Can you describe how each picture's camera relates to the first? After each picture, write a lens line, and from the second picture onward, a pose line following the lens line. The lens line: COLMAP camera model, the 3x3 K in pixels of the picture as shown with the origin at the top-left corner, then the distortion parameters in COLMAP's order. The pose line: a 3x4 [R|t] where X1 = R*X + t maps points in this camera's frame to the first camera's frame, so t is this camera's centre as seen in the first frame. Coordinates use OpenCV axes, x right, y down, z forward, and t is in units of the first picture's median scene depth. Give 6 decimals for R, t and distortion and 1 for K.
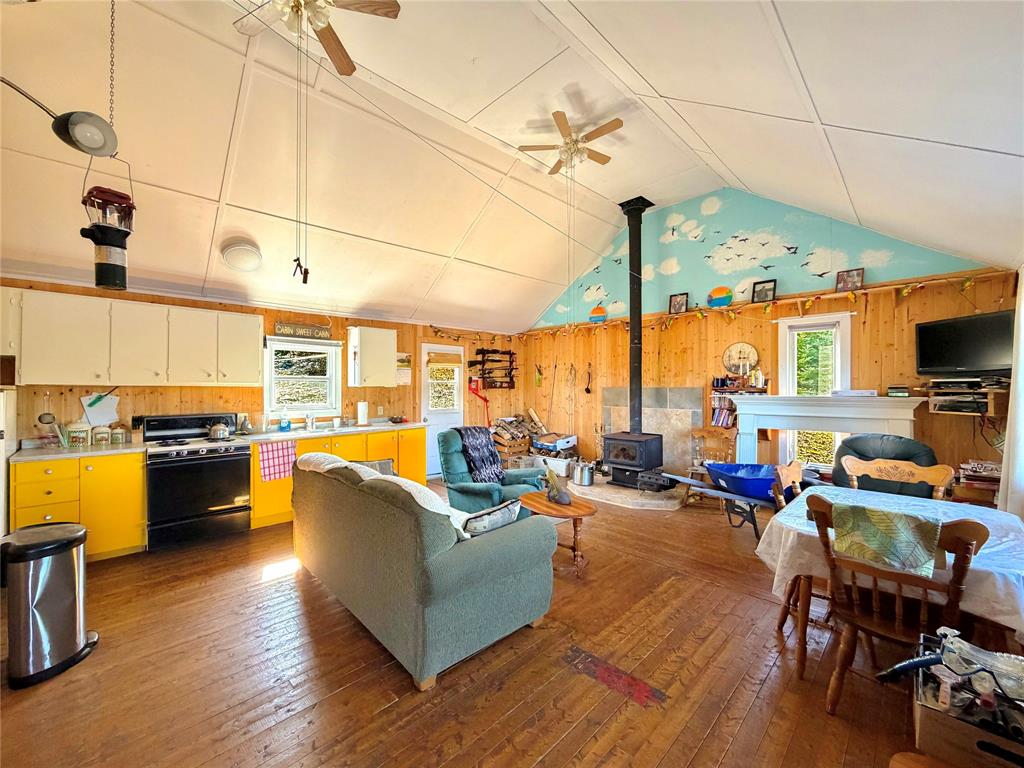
lens RADIAL K [[409.3, 0, 505.4], [0, 409.3, 382.5], [0, 0, 1]] dist [0.000231, 0.000077]
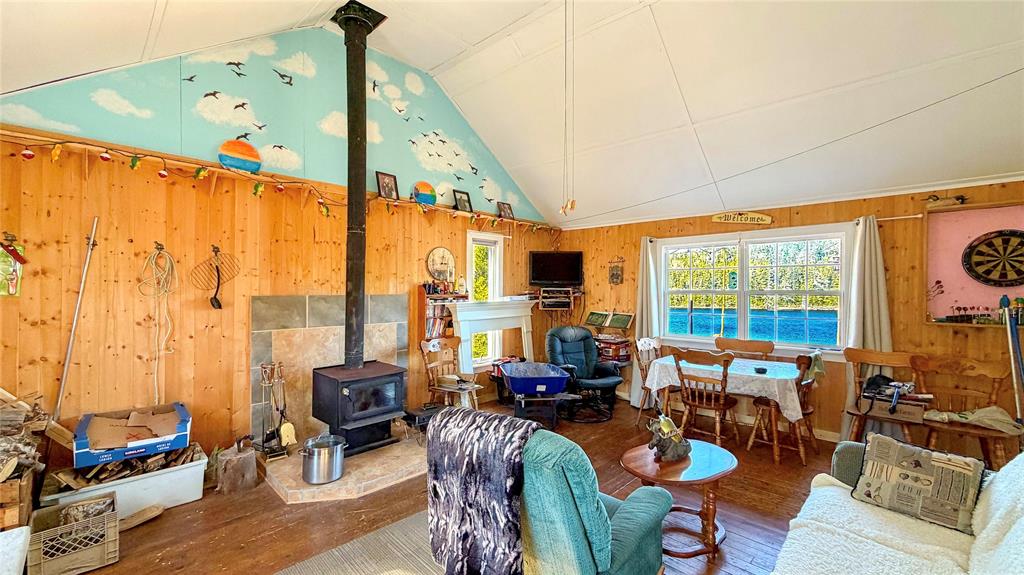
lens RADIAL K [[417.3, 0, 503.6], [0, 417.3, 289.2], [0, 0, 1]] dist [0.000490, -0.000242]
pose [[-0.027902, -0.000613, 0.999610, -0.367582], [-0.013088, 0.999914, 0.000247, -0.001444], [-0.999525, -0.013076, -0.027908, 0.798303]]
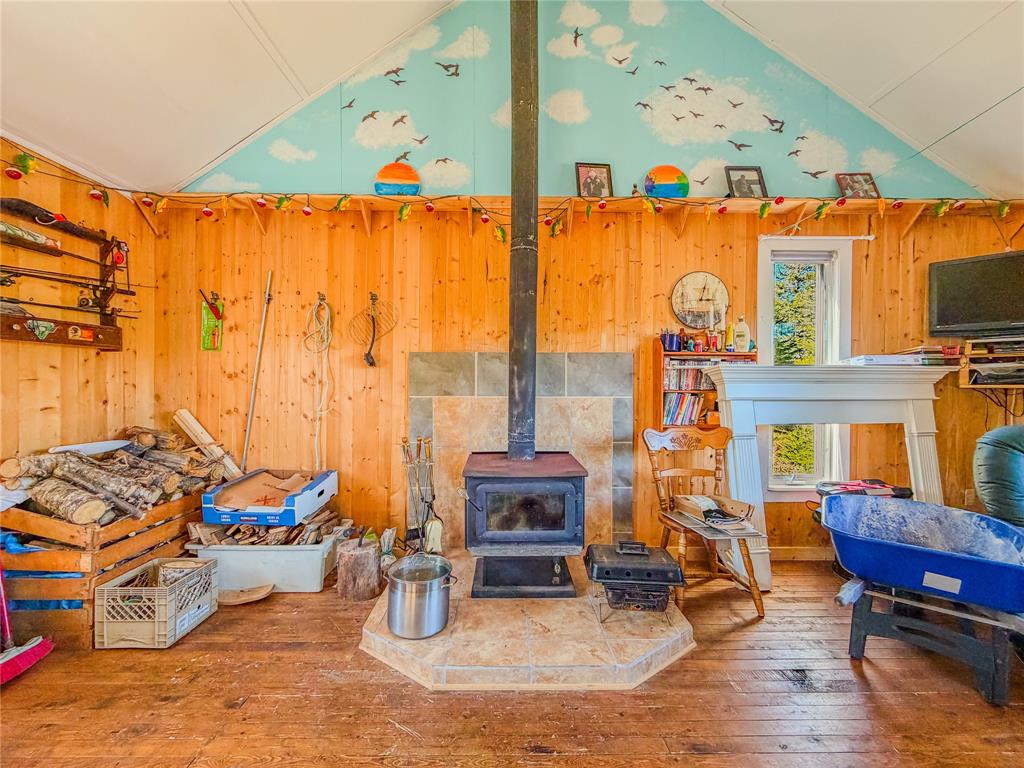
lens RADIAL K [[409.3, 0, 510.6], [0, 409.3, 385.3], [0, 0, 1]] dist [0.000231, 0.000077]
pose [[0.685494, 0.002960, 0.728072, -0.003144], [-0.010777, 0.999923, 0.006082, 0.049902], [-0.727998, -0.012016, 0.685474, 0.730378]]
